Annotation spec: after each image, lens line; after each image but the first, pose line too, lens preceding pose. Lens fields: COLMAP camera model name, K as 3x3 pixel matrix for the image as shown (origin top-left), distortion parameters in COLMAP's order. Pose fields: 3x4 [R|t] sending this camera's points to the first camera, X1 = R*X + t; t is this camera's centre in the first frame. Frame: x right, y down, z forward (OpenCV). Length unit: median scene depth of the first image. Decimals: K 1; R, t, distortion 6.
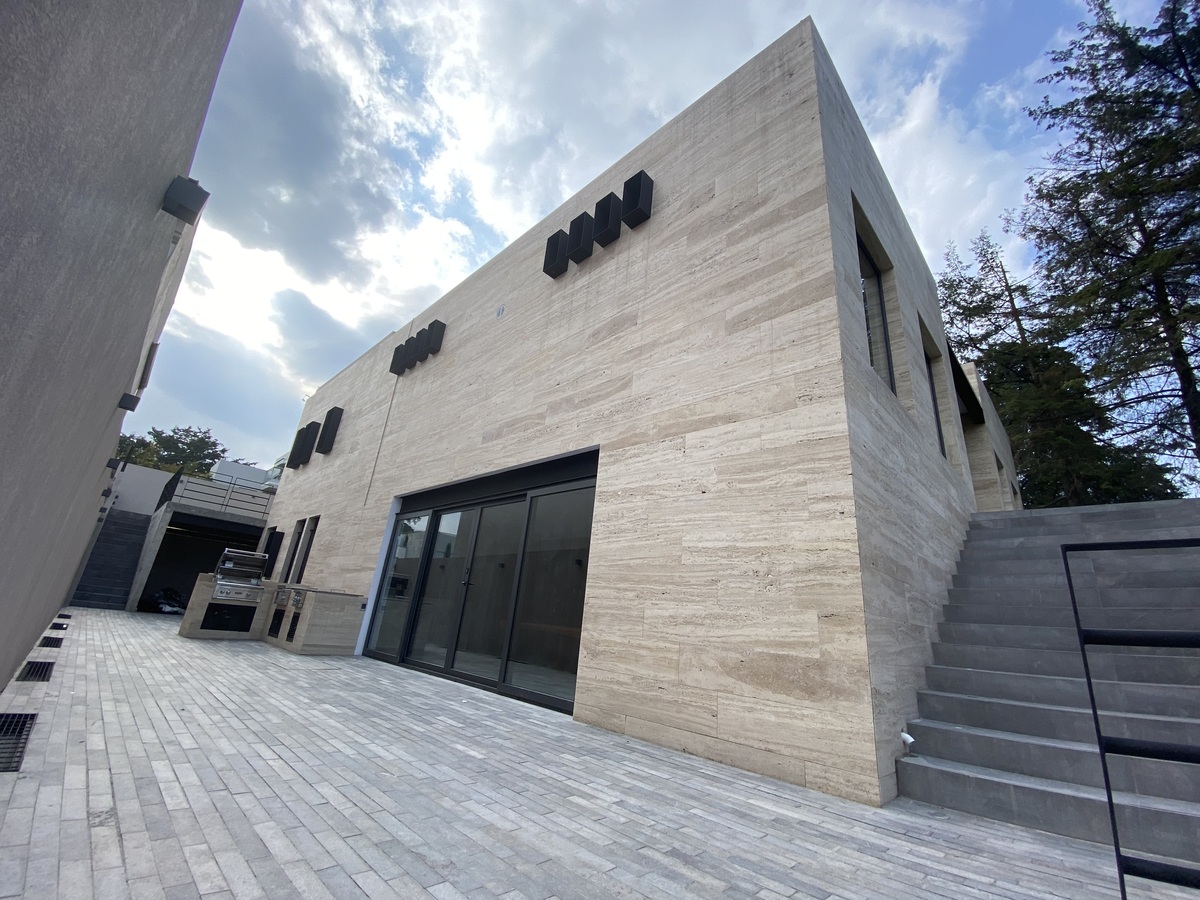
lens RADIAL K [[491.9, 0, 598.6], [0, 491.9, 446.9], [0, 0, 1]] dist [-0.010978, -0.002145]
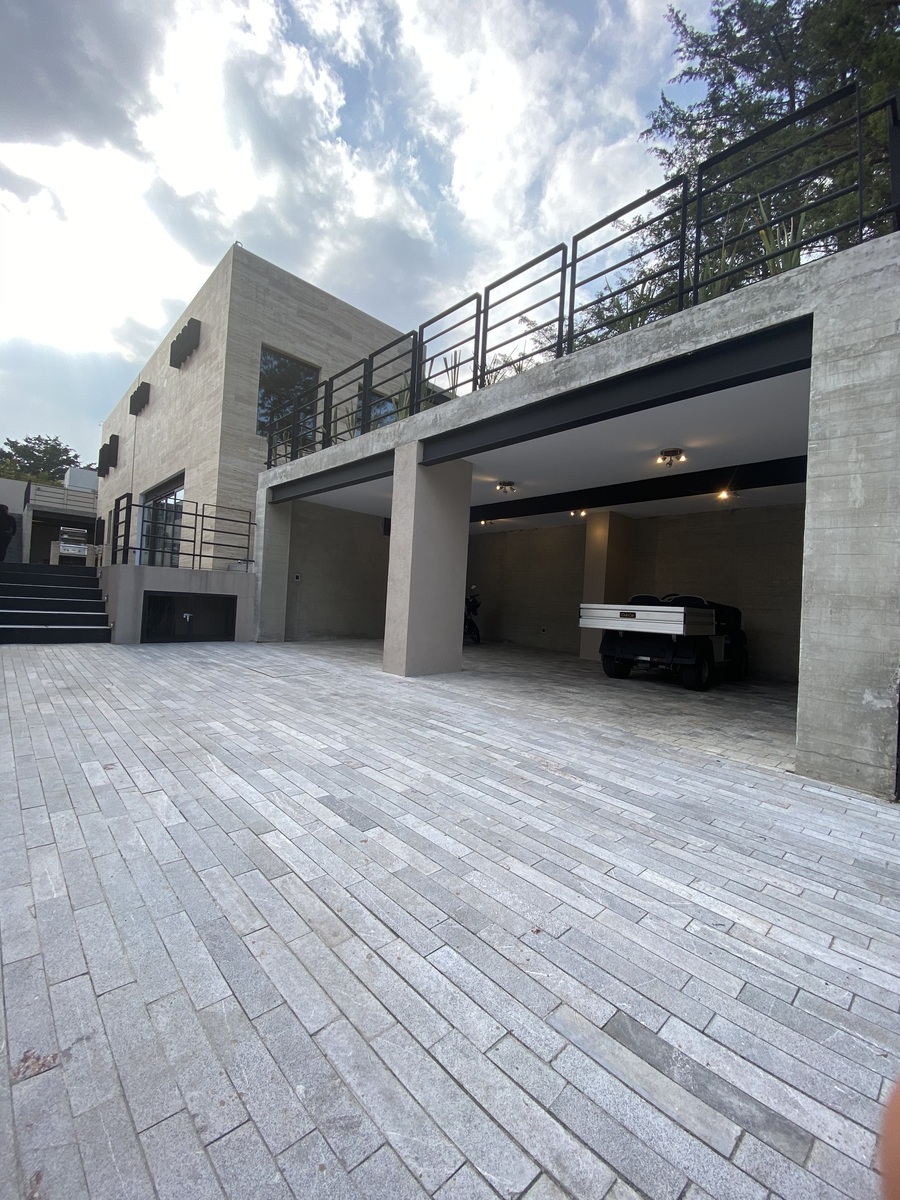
lens RADIAL K [[491.9, 0, 453.9], [0, 491.9, 603.4], [0, 0, 1]] dist [-0.010978, -0.002145]
pose [[0.998500, -0.031902, -0.044495, 0.471551], [0.045022, 0.940879, 0.335738, -0.042418], [0.031154, -0.337238, 0.940904, -0.465083]]
